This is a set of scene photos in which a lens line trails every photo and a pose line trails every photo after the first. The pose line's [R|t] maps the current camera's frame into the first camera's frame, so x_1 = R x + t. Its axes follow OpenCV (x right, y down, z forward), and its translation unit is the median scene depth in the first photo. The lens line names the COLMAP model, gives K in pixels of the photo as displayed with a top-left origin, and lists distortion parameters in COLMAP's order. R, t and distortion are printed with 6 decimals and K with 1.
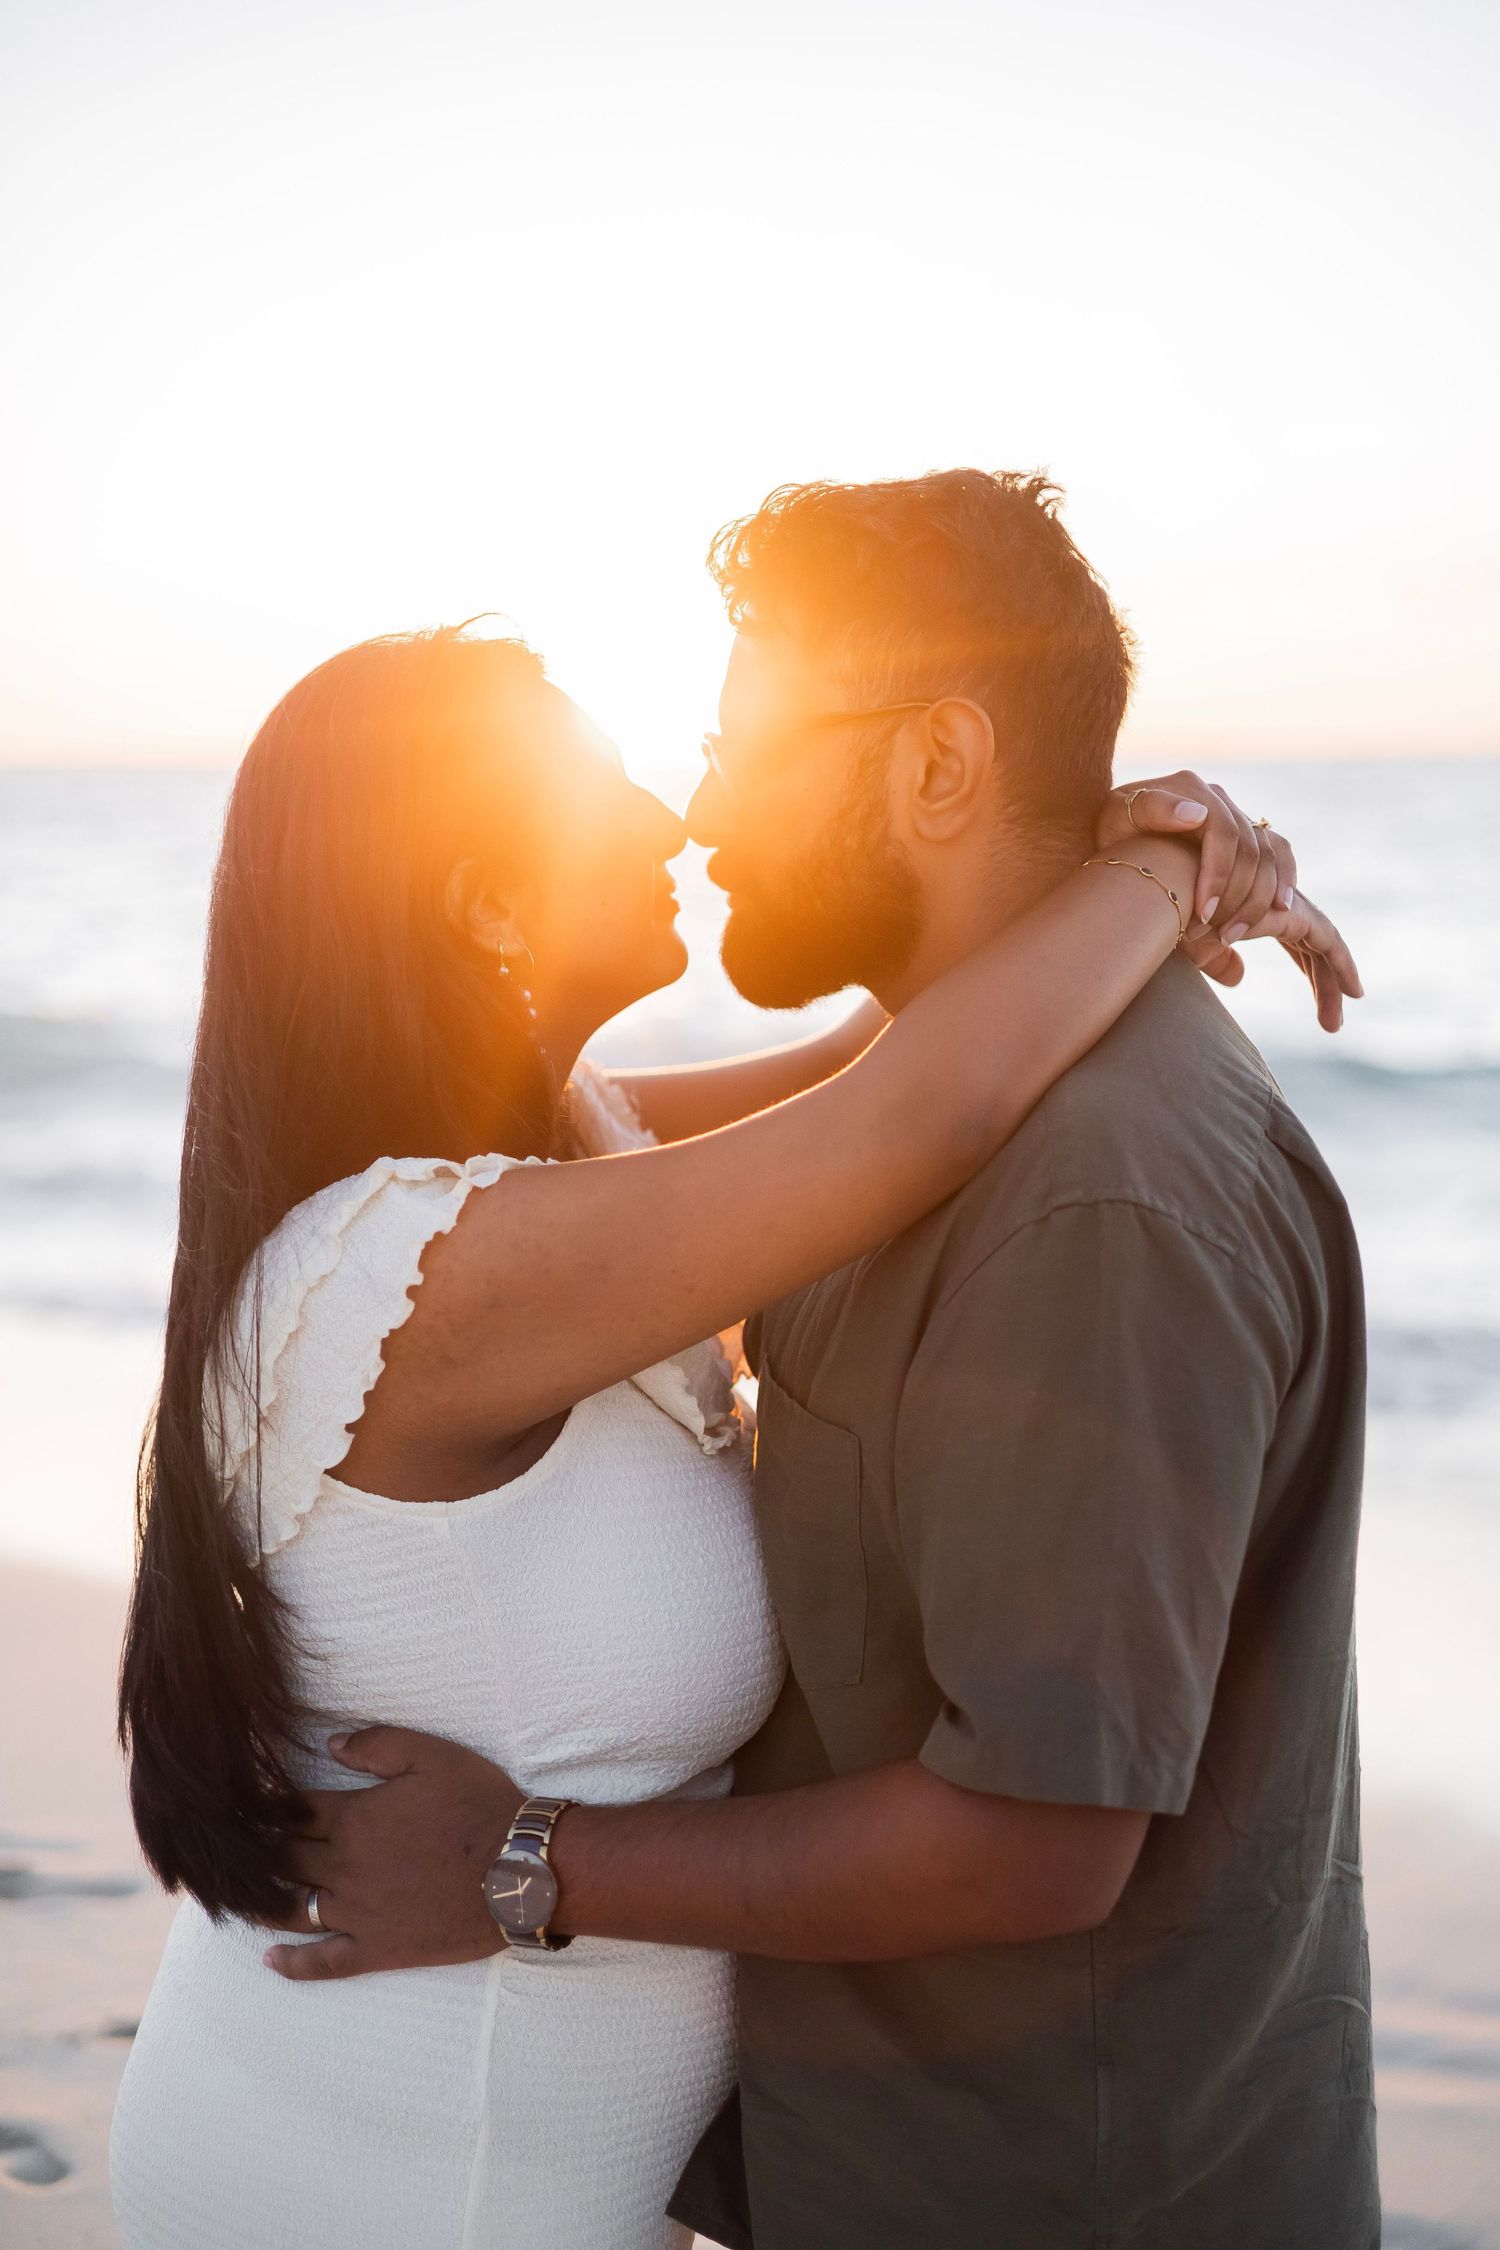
lens RADIAL K [[3229.7, 0, 750.0], [0, 3229.7, 1125.0], [0, 0, 1]] dist [-0.641617, 0.000869]
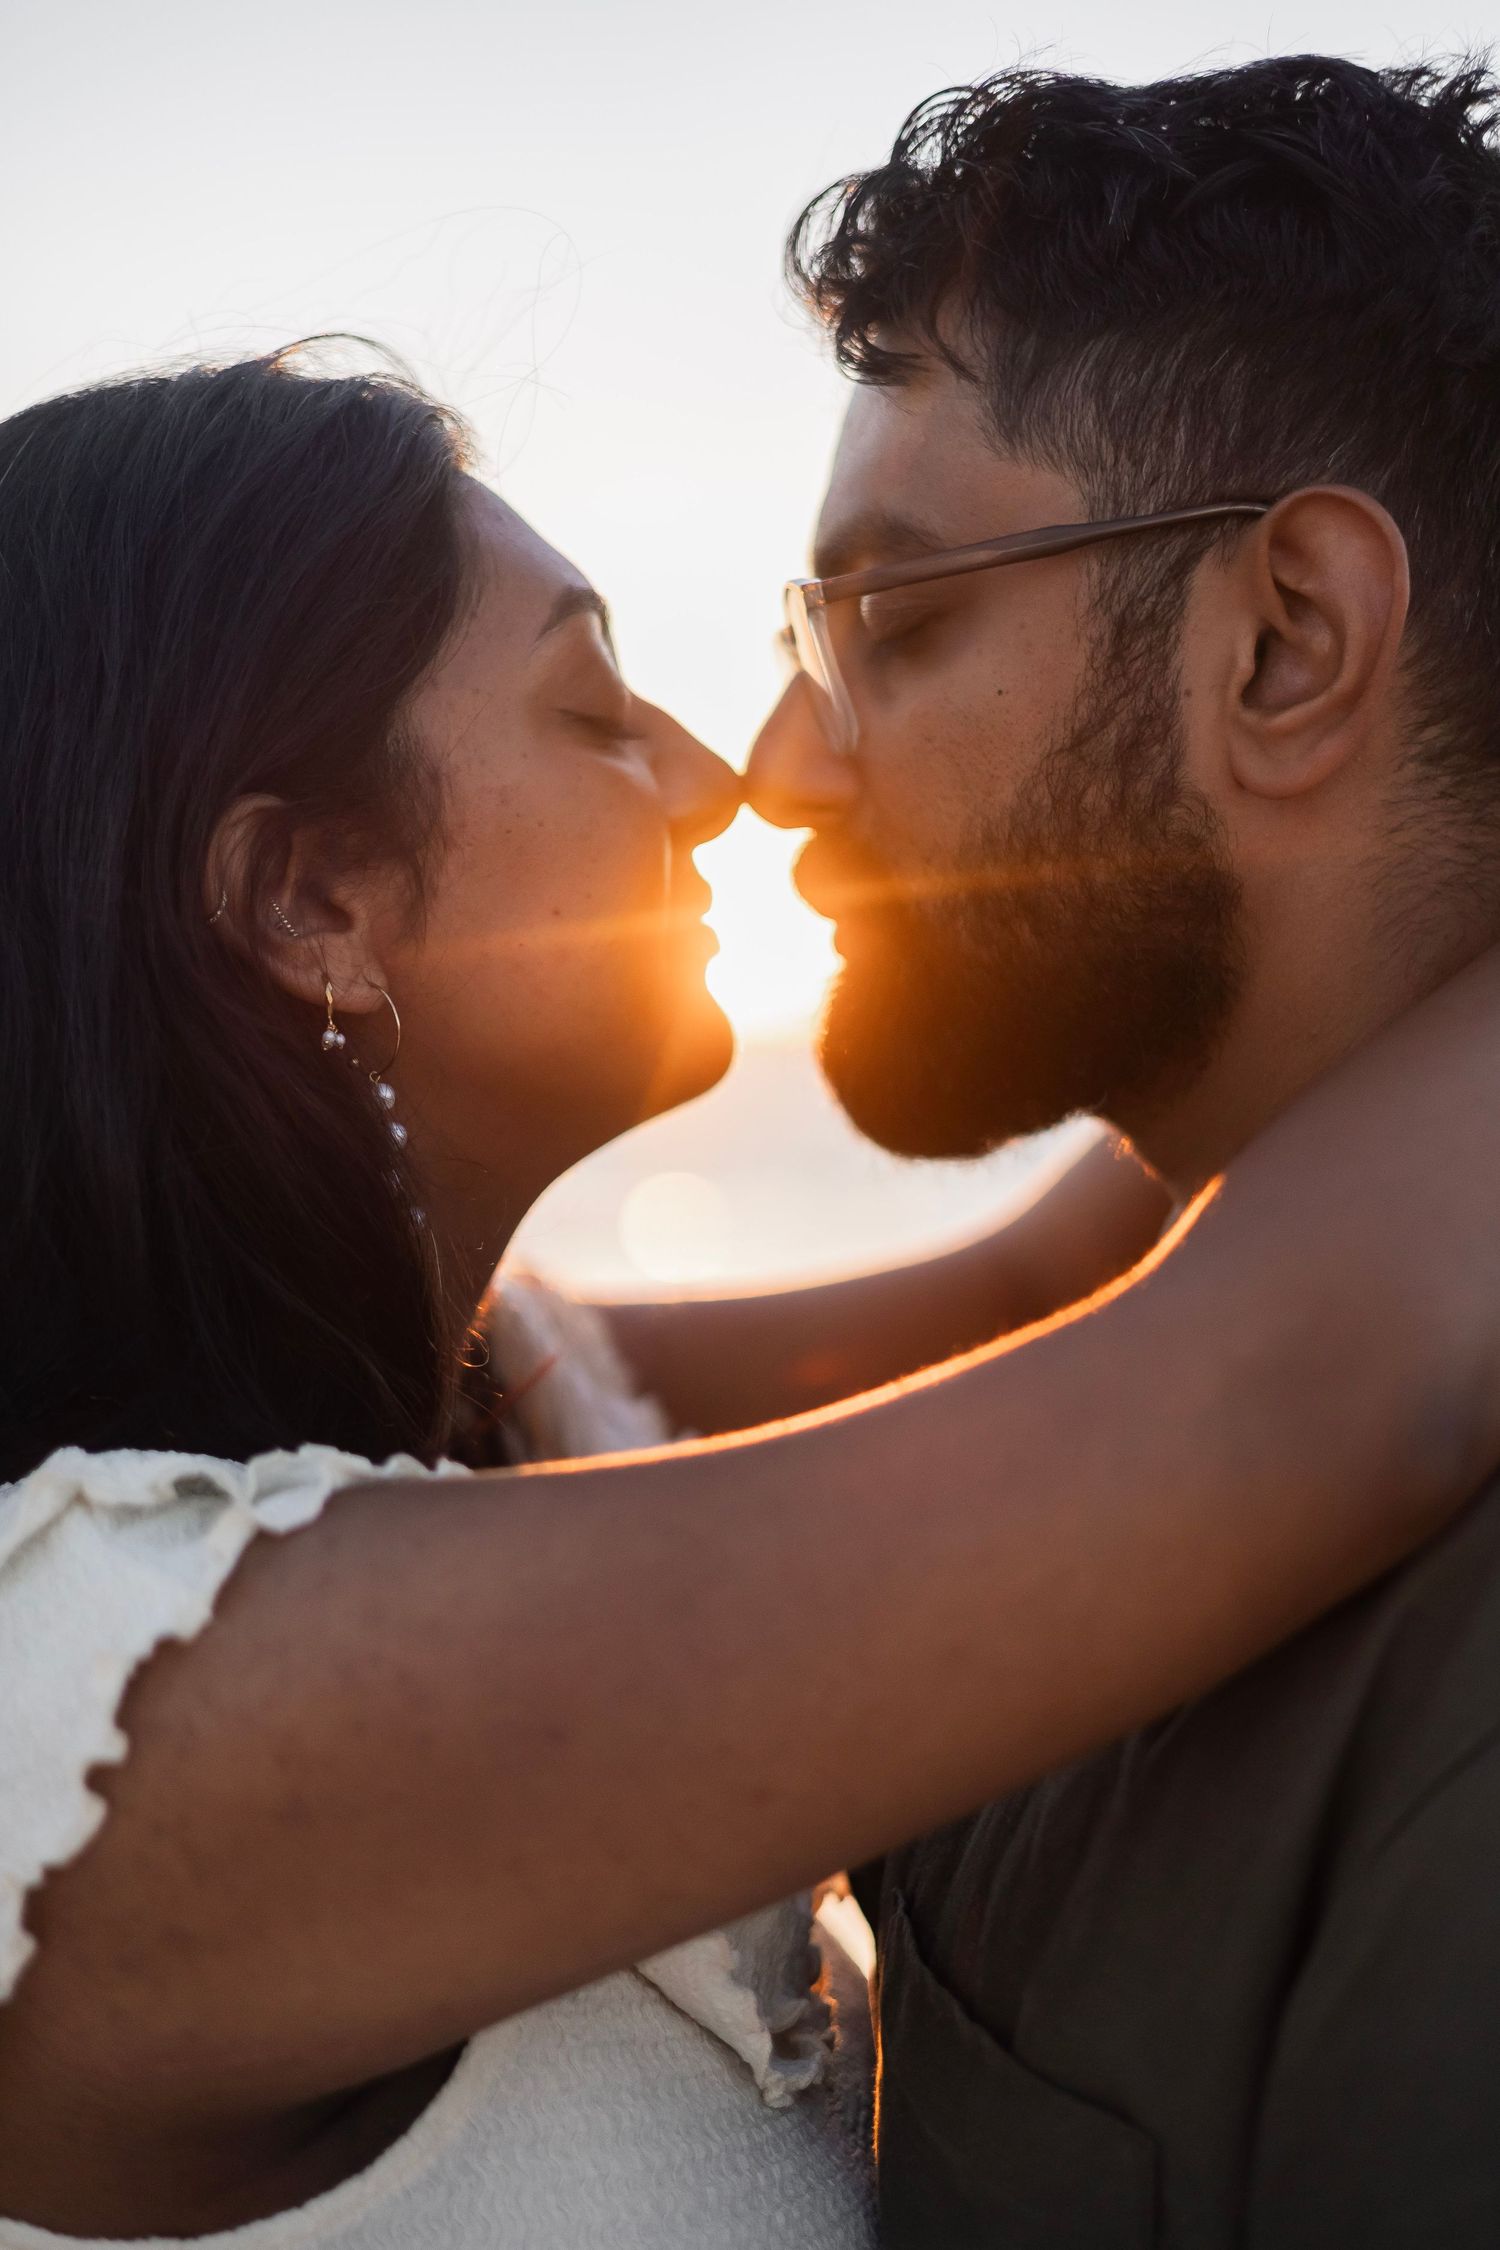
lens RADIAL K [[4795.8, 0, 750.0], [0, 4795.8, 1125.0], [0, 0, 1]] dist [-0.068686, -0.163442]
pose [[0.999843, 0.012479, -0.012576, -0.009849], [-0.013161, 0.998362, -0.055681, -0.000360], [0.011860, 0.055838, 0.998369, 0.302752]]
